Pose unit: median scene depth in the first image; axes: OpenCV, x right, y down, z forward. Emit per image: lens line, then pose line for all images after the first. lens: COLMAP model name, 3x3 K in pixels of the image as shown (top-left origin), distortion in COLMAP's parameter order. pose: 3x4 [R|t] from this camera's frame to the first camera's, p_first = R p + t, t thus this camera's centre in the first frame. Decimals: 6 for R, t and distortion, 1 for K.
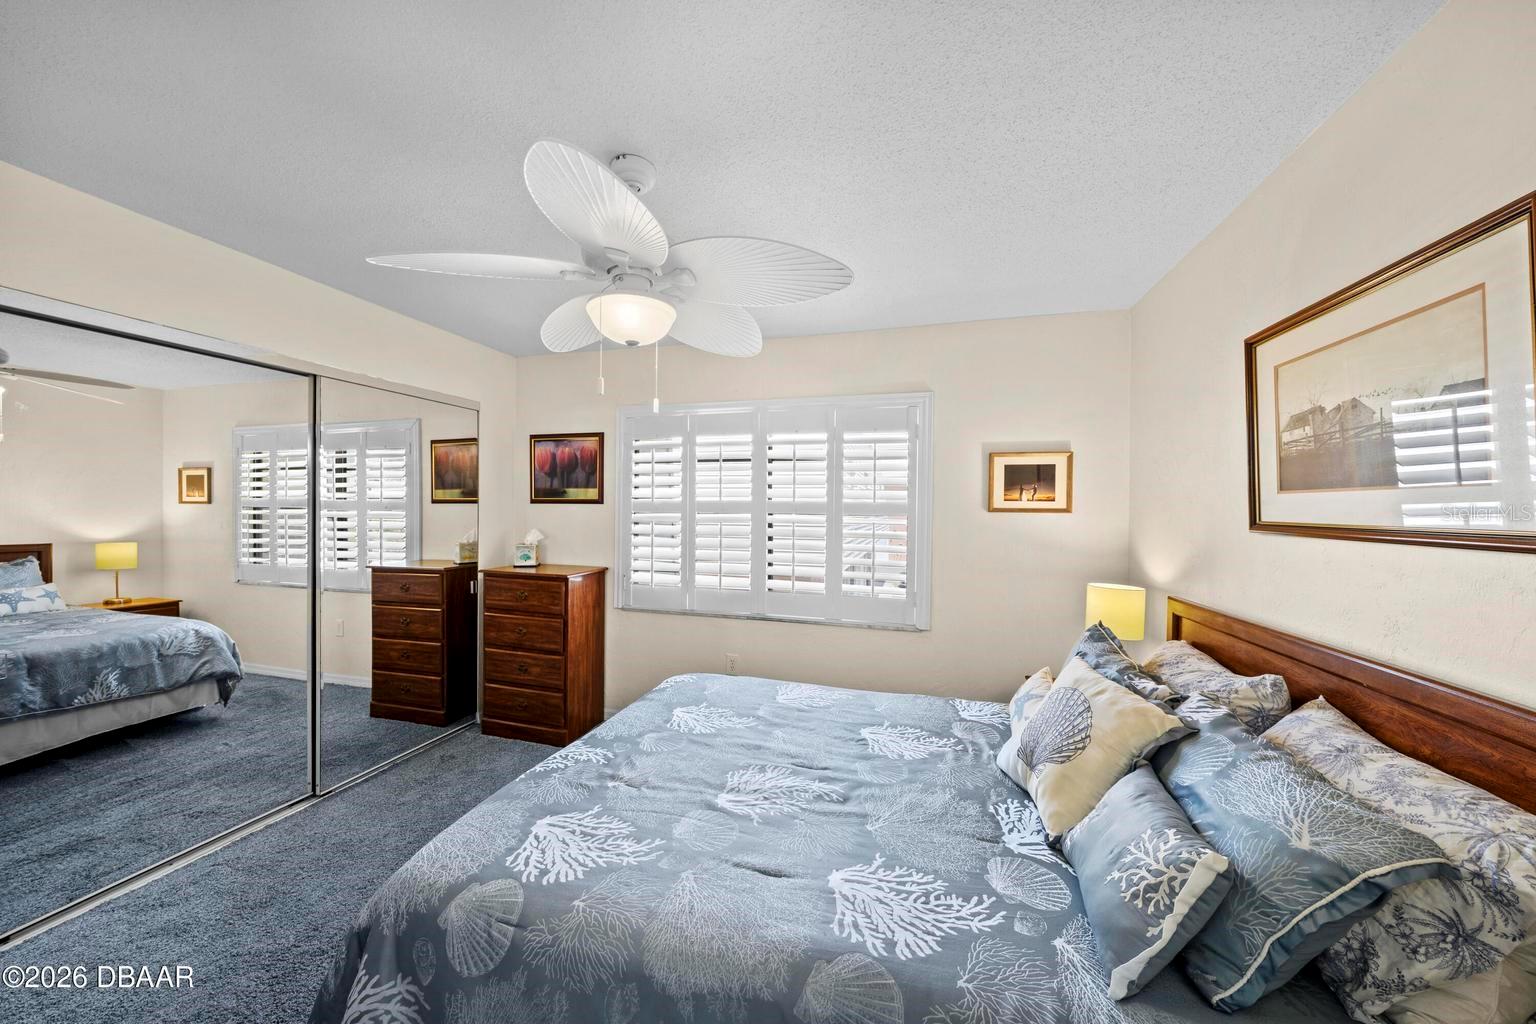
lens RADIAL K [[522.7, 0, 768.2], [0, 522.7, 527.7], [0, 0, 1]] dist [-0.003878, 0.000934]
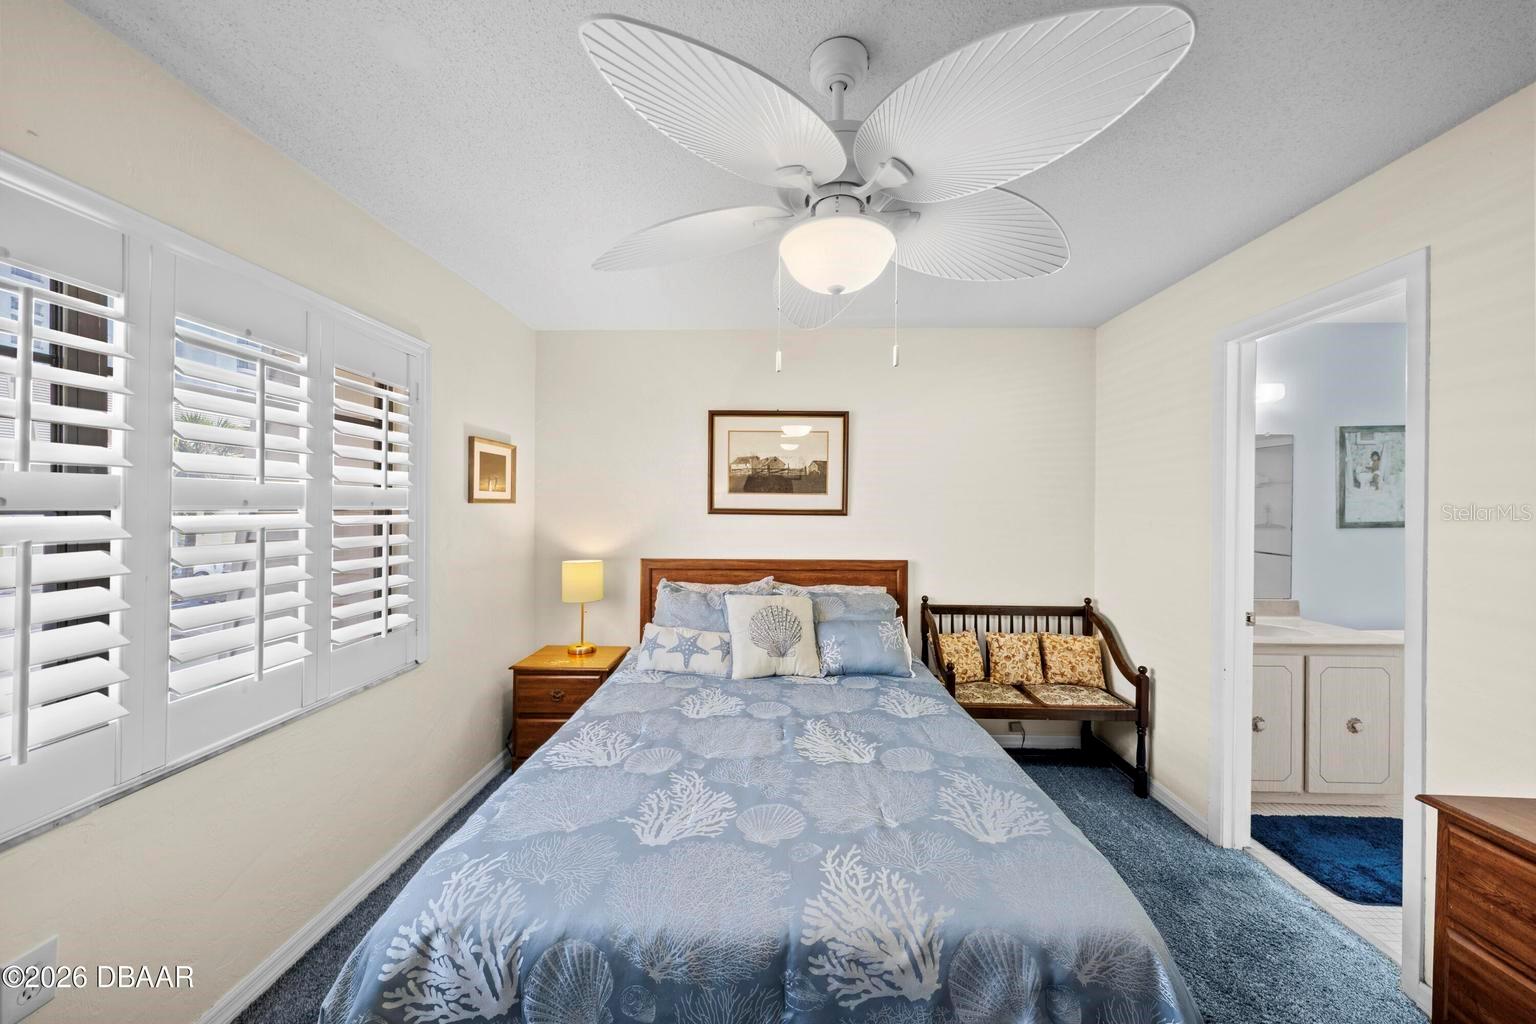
lens RADIAL K [[522.7, 0, 772.4], [0, 522.7, 513.6], [0, 0, 1]] dist [-0.003878, 0.000934]
pose [[-0.241636, -0.029606, 0.969915, -0.563546], [0.025844, 0.998984, 0.036932, -0.031717], [-0.970023, 0.033991, -0.240626, 0.724994]]
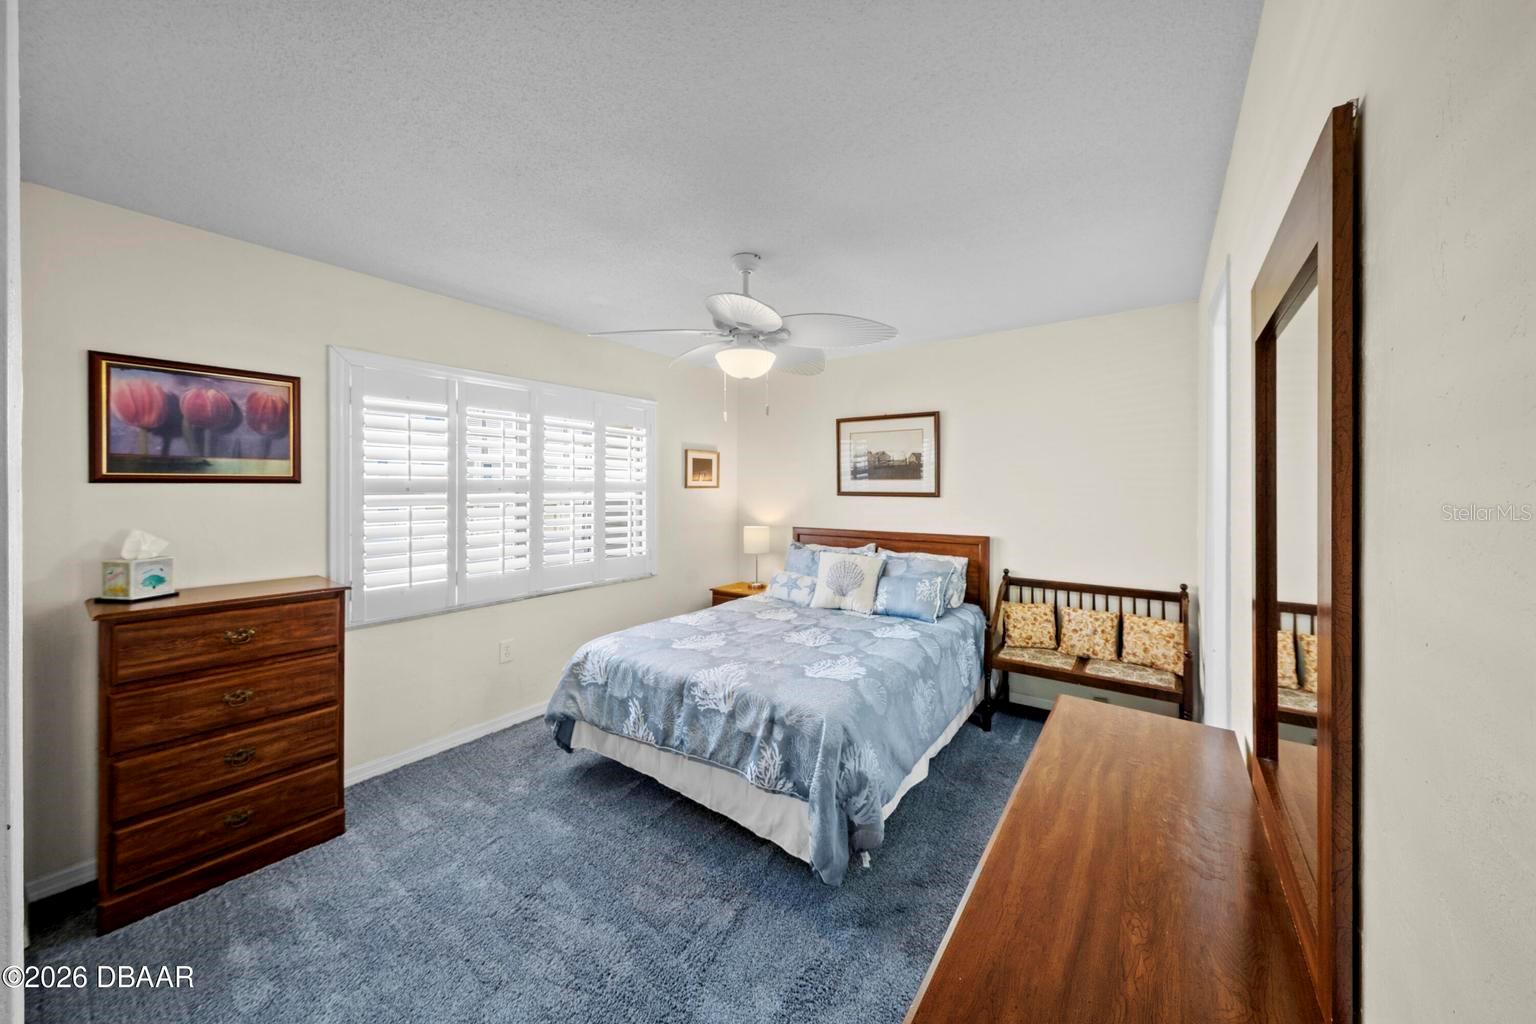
lens RADIAL K [[522.7, 0, 783.3], [0, 522.7, 499.6], [0, 0, 1]] dist [-0.003878, 0.000934]
pose [[0.329154, -0.032749, 0.943708, -0.929066], [0.036234, 0.999100, 0.022033, -0.020733], [-0.943581, 0.026942, 0.330045, 0.233859]]
